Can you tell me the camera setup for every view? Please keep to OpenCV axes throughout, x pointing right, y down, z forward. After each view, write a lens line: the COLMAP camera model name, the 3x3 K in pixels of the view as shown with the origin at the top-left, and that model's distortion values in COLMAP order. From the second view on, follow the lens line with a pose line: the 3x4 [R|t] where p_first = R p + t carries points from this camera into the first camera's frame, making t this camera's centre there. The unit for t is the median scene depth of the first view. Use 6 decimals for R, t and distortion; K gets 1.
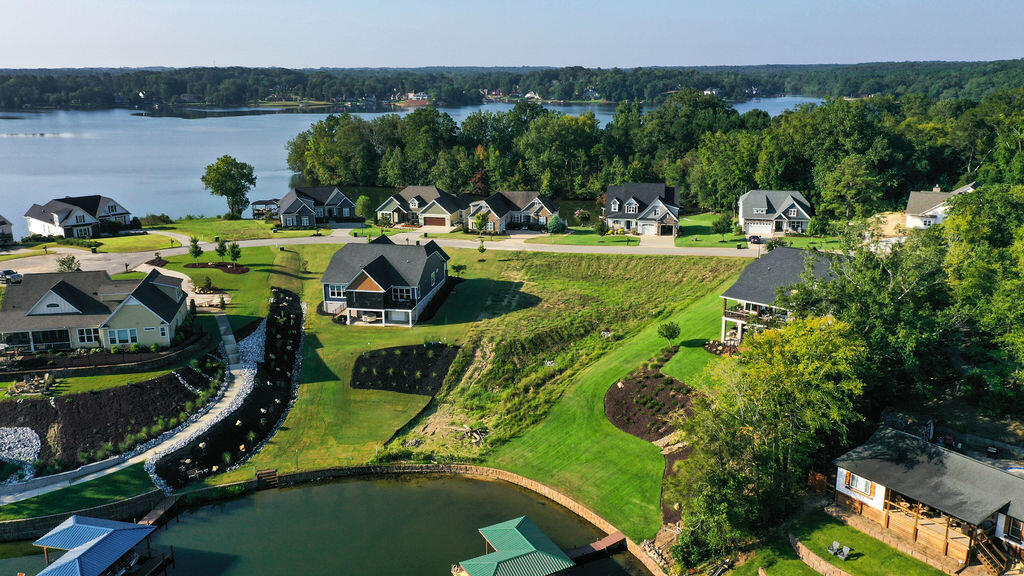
lens RADIAL K [[813.4, 0, 512.0], [0, 813.4, 288.0], [0, 0, 1]] dist [0.021491, -0.000619]
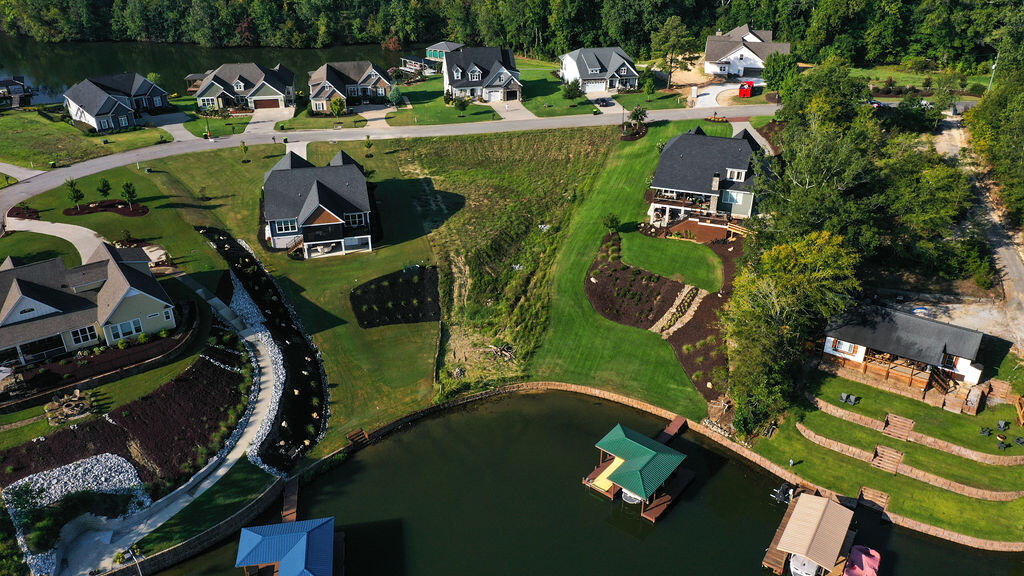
lens RADIAL K [[813.4, 0, 512.0], [0, 813.4, 288.0], [0, 0, 1]] dist [0.021491, -0.000619]
pose [[0.919390, -0.187792, 0.345624, -0.364466], [0.096278, 0.959384, 0.265166, -0.182625], [-0.381382, -0.210515, 0.900128, -0.004972]]
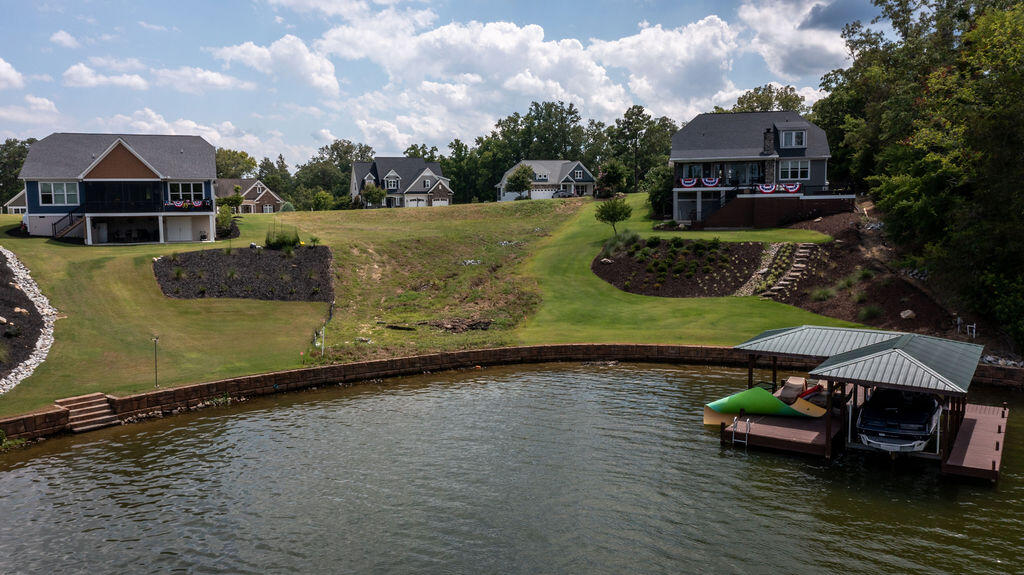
lens RADIAL K [[816.4, 0, 511.2], [0, 816.4, 282.1], [0, 0, 1]] dist [0.002472, 0.018799]
pose [[0.870867, -0.054030, 0.488540, -0.253826], [0.135896, 0.981663, -0.133680, 0.206494], [-0.472358, 0.182808, 0.862241, 0.444766]]
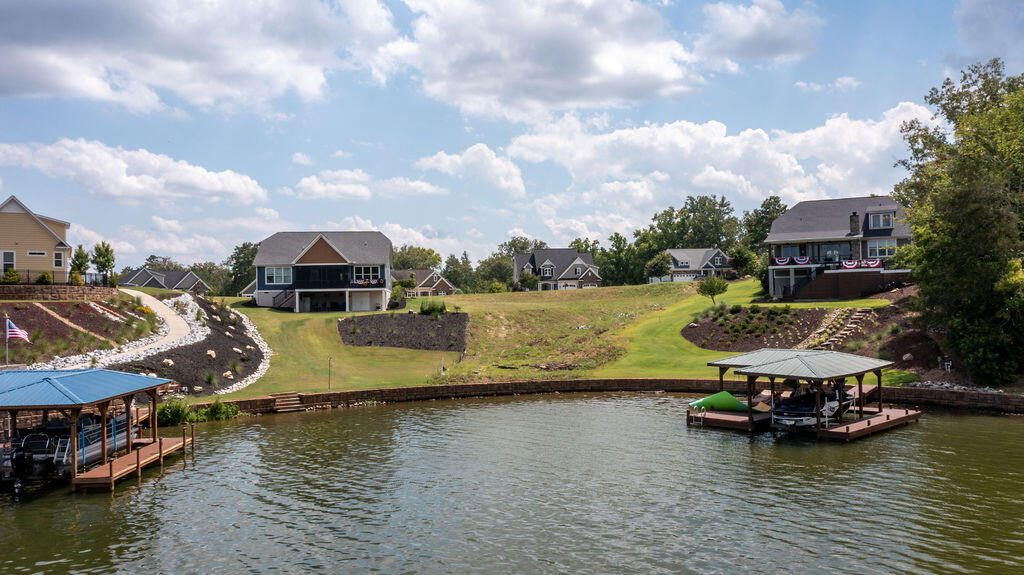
lens RADIAL K [[816.4, 0, 511.2], [0, 816.4, 282.1], [0, 0, 1]] dist [0.002472, 0.018799]
pose [[0.959358, -0.007215, 0.282099, -0.252995], [0.087635, 0.957863, -0.273528, 0.270289], [-0.268239, 0.287133, 0.919566, 0.290640]]
